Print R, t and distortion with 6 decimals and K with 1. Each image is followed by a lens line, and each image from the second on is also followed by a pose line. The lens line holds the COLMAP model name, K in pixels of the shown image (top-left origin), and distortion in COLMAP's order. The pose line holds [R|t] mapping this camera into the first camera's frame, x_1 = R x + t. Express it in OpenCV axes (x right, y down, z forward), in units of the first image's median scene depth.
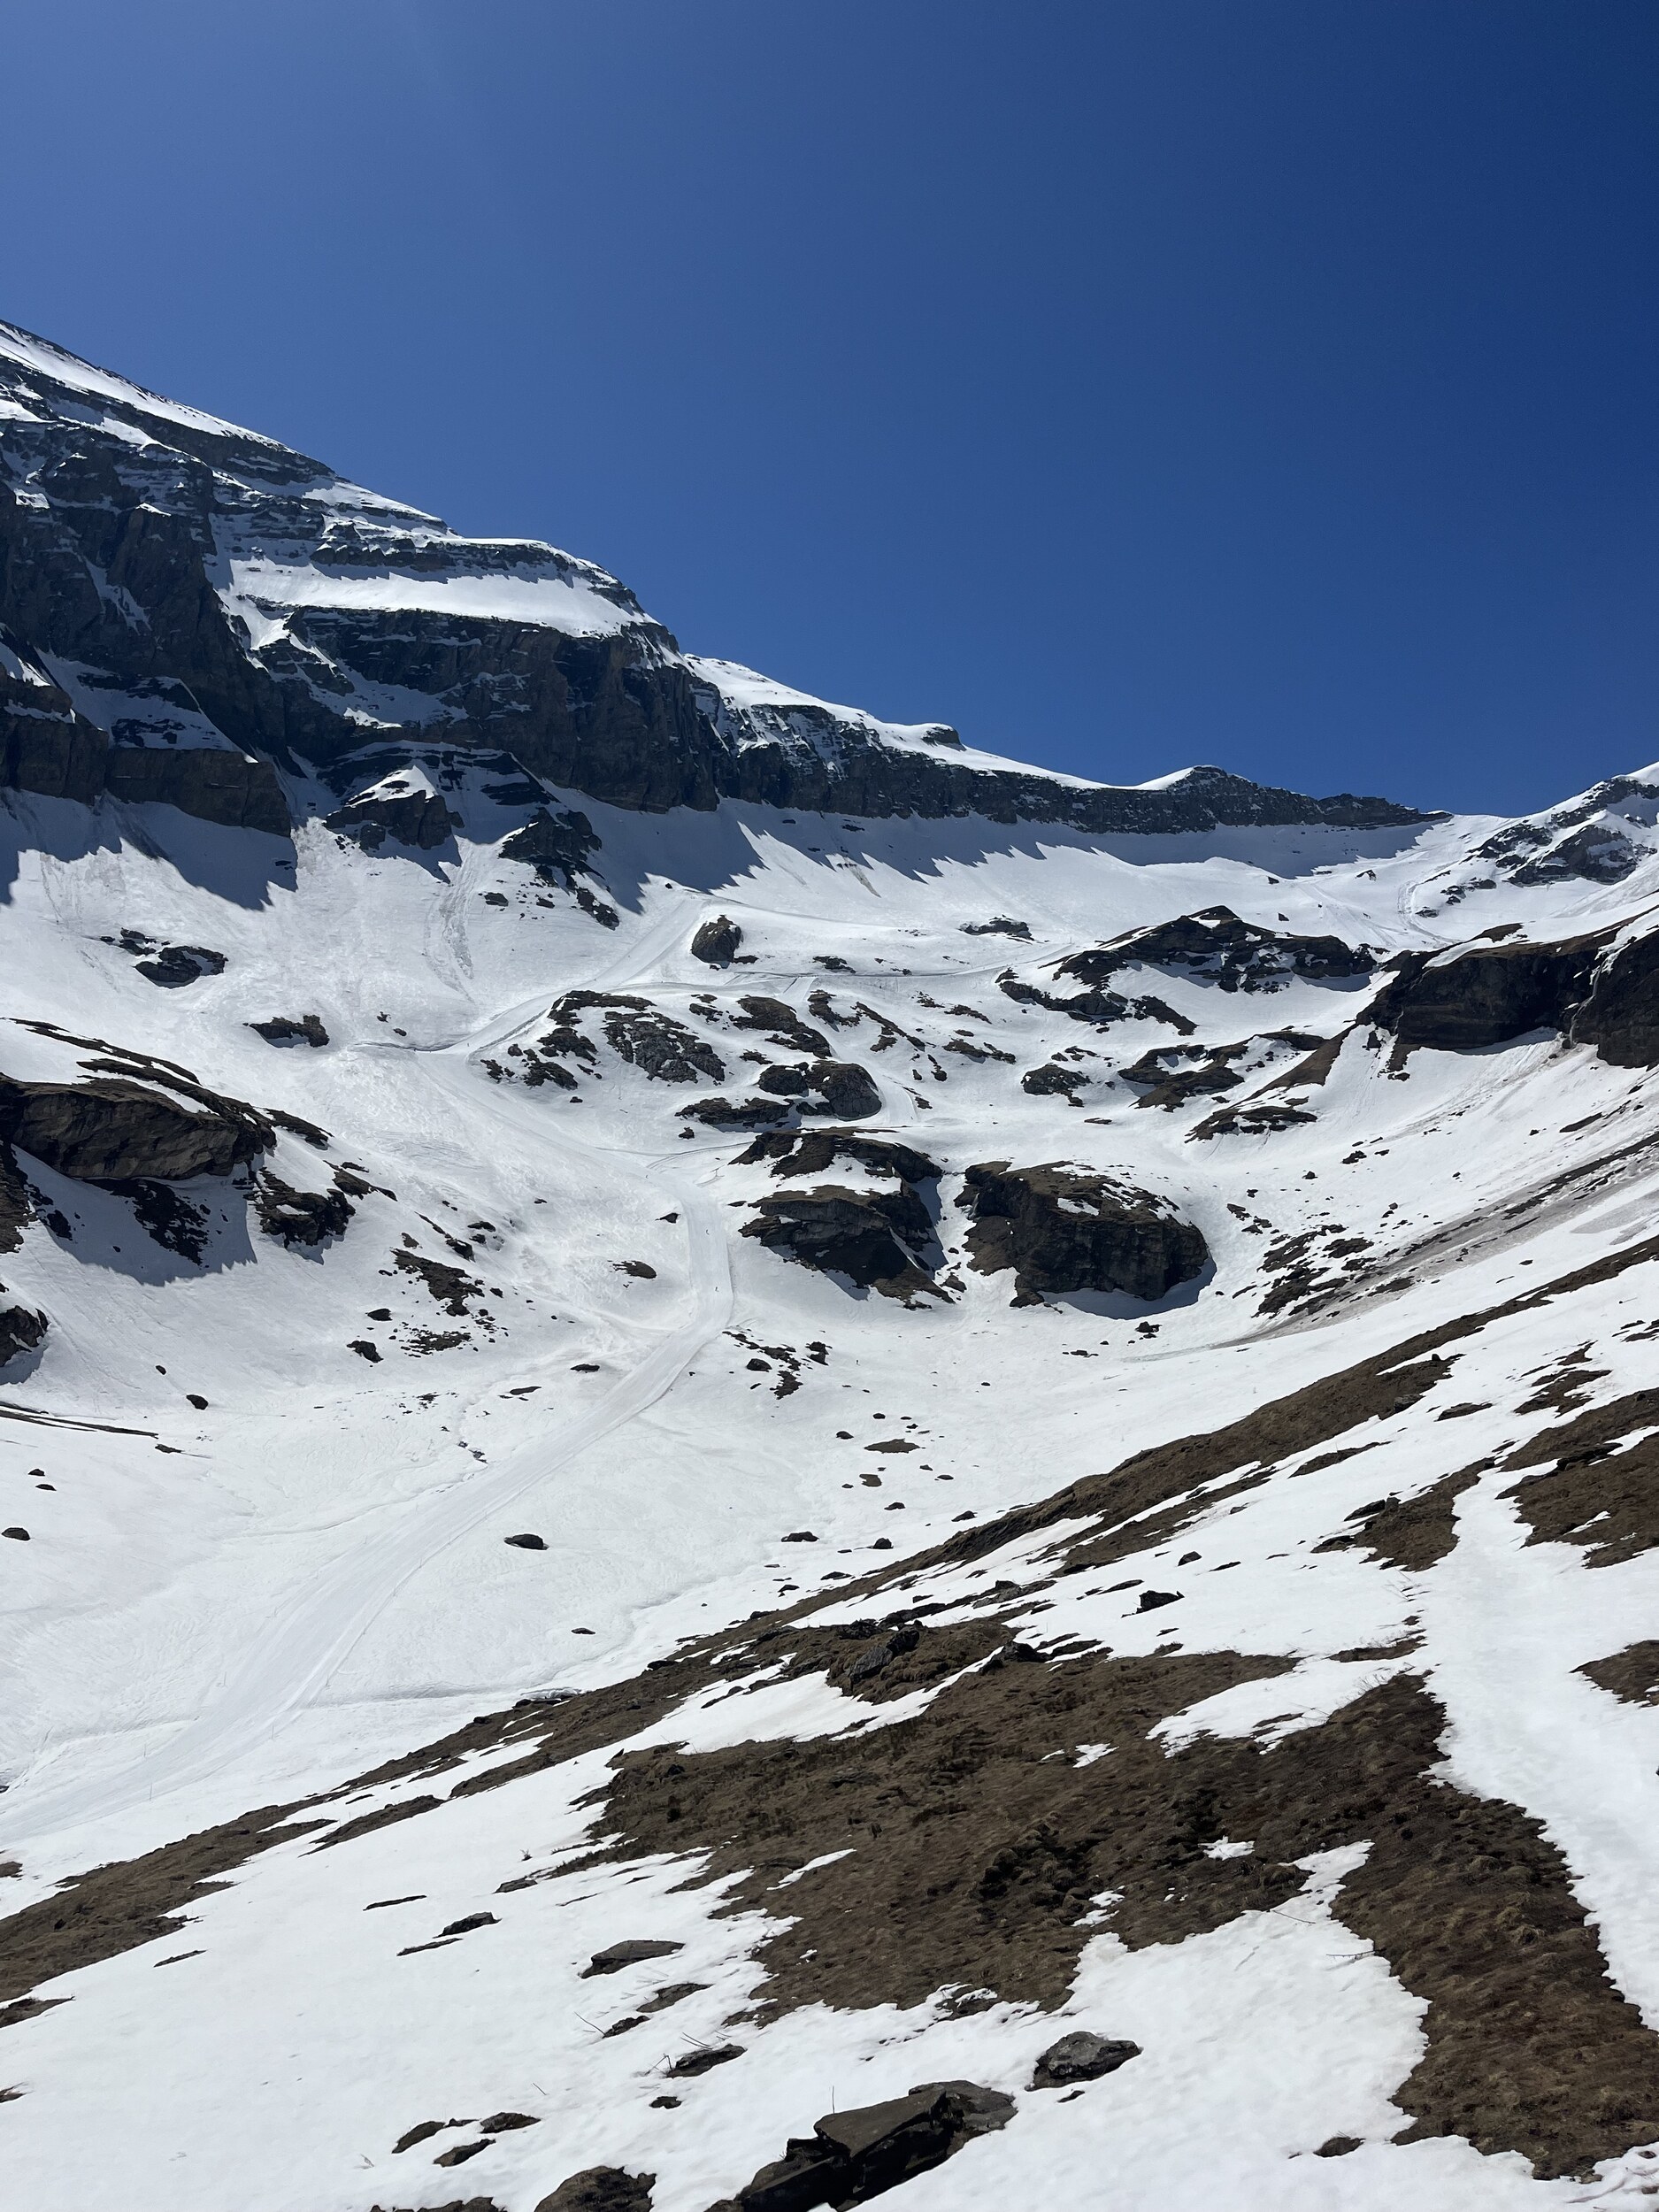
lens RADIAL K [[1664.5, 0, 829.5], [0, 1664.5, 1106.0], [0, 0, 1]] dist [0.063682, -0.122626]
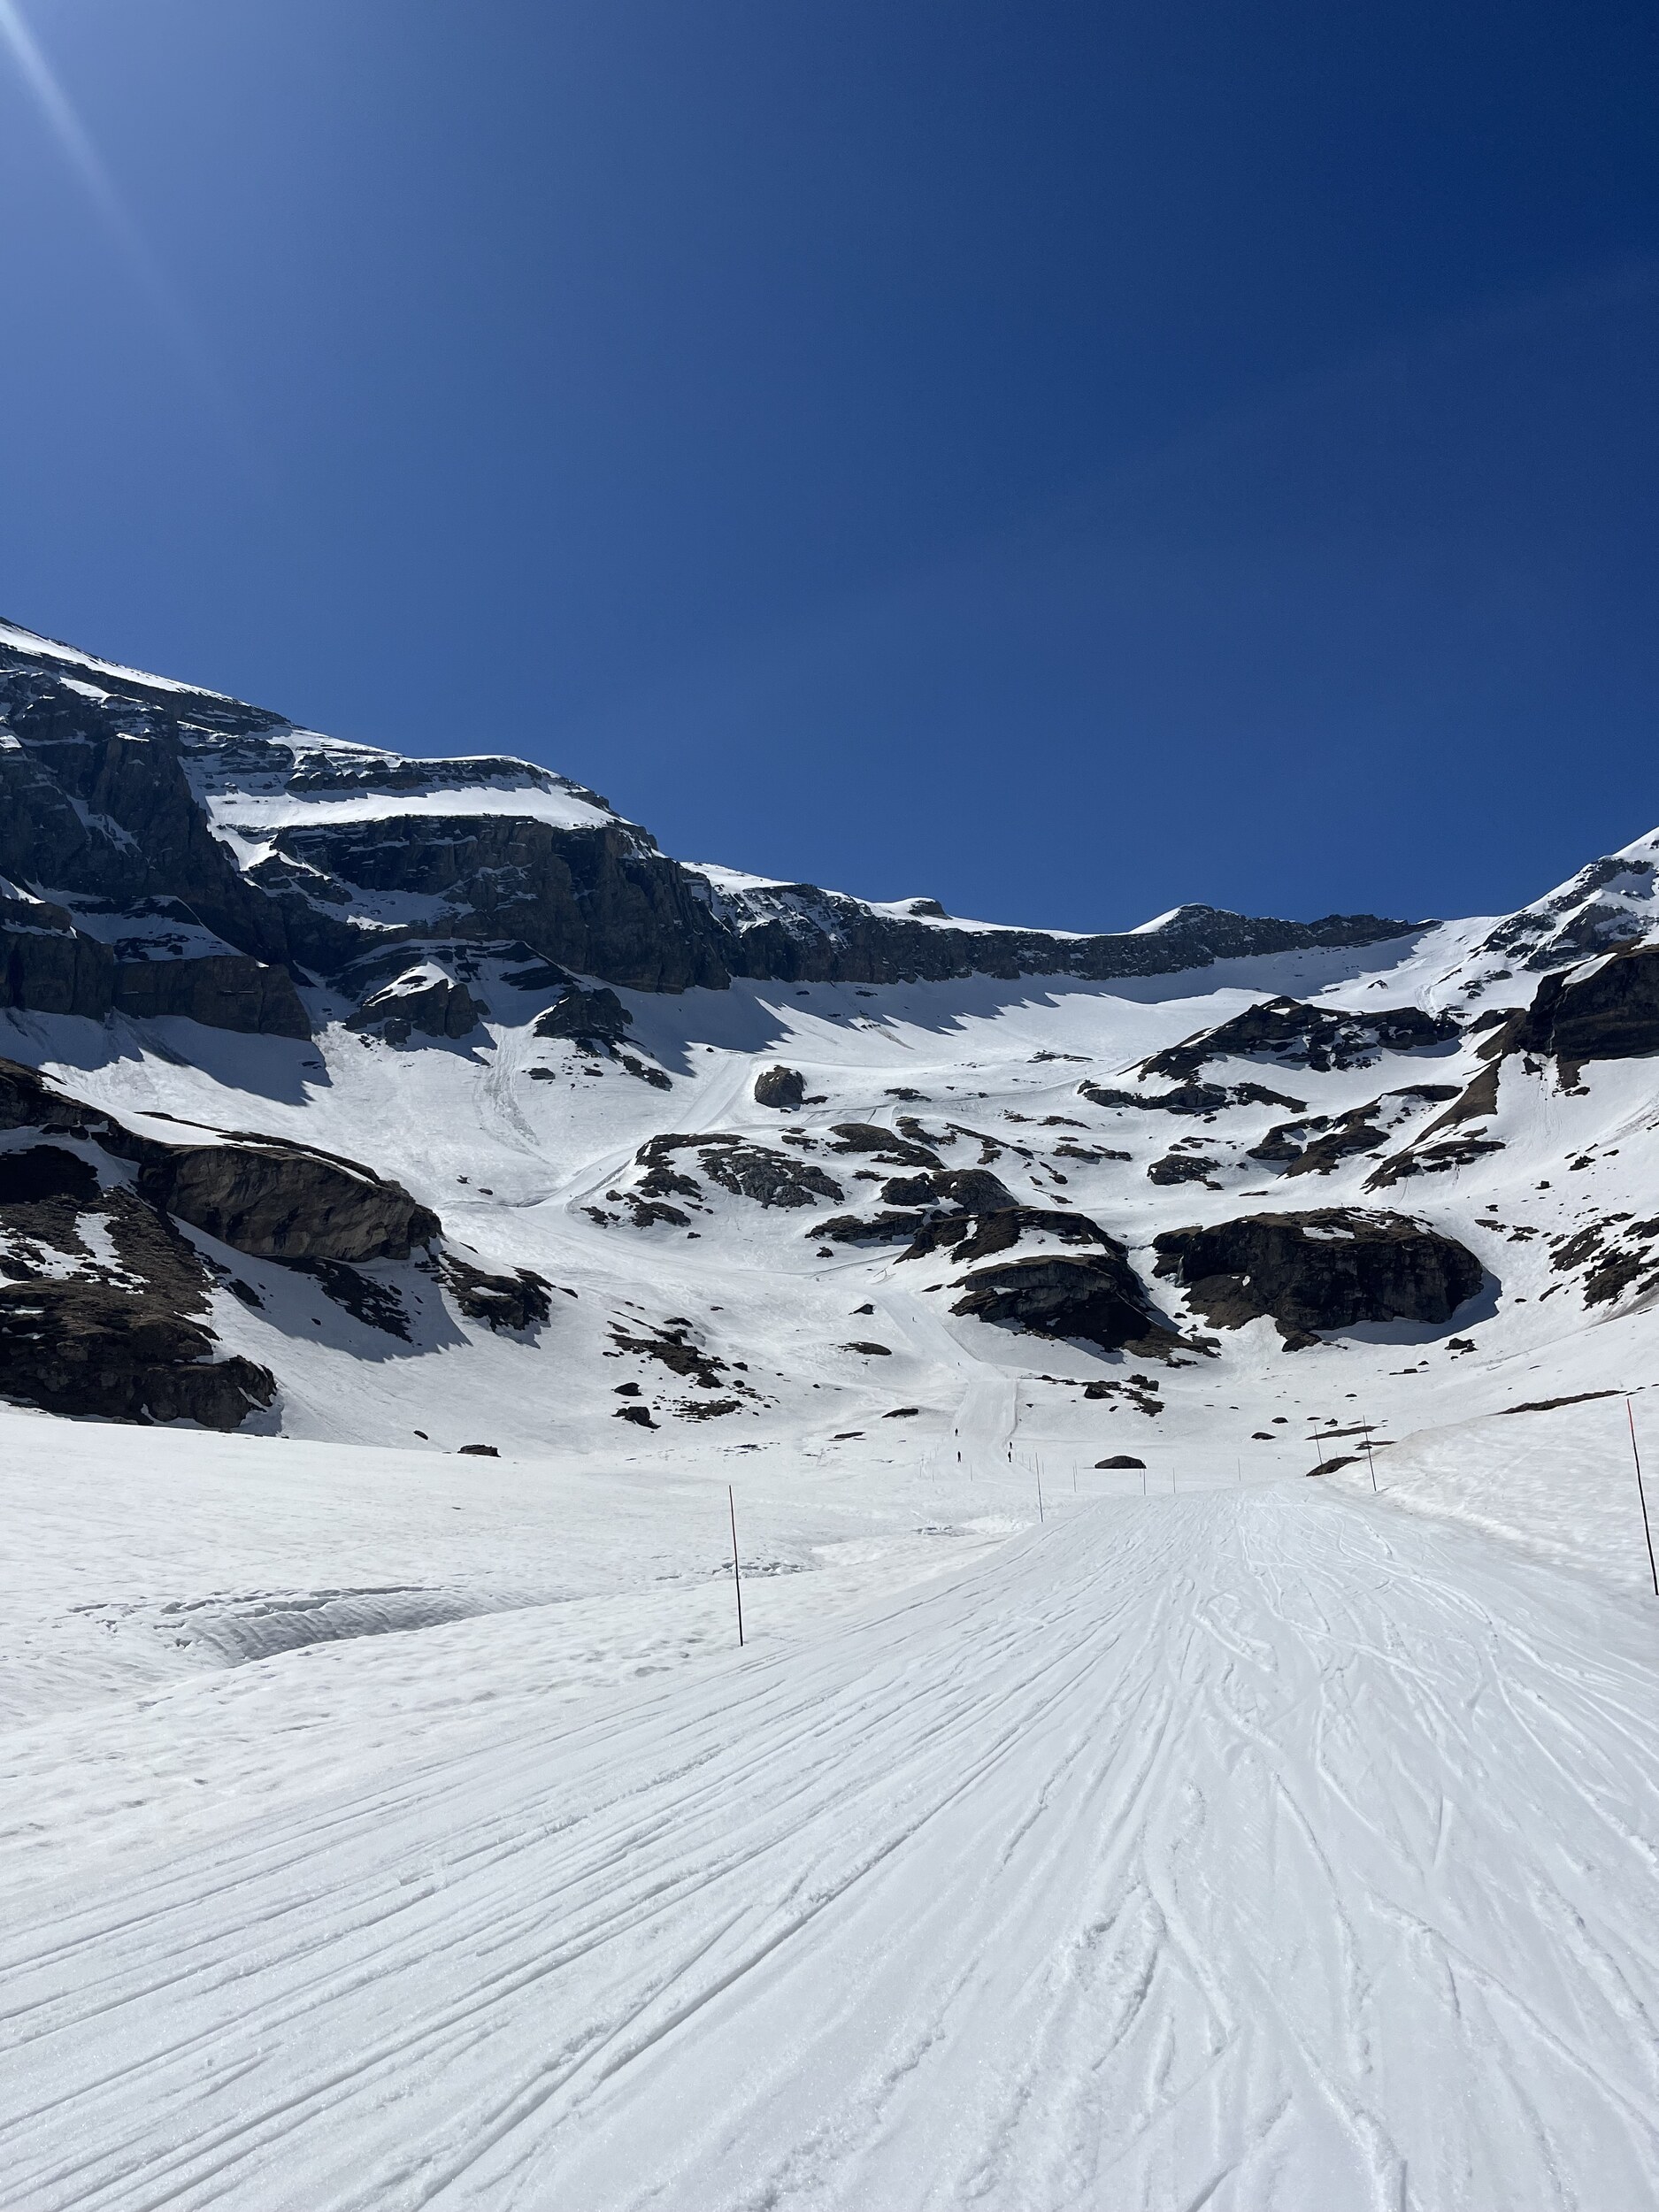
lens RADIAL K [[1661.3, 0, 829.5], [0, 1661.3, 1106.0], [0, 0, 1]] dist [0.095974, -0.257352]
pose [[0.989772, -0.136638, 0.041006, -0.079532], [0.141251, 0.978927, -0.147478, 0.052024], [-0.019991, 0.151761, 0.988215, 0.081176]]
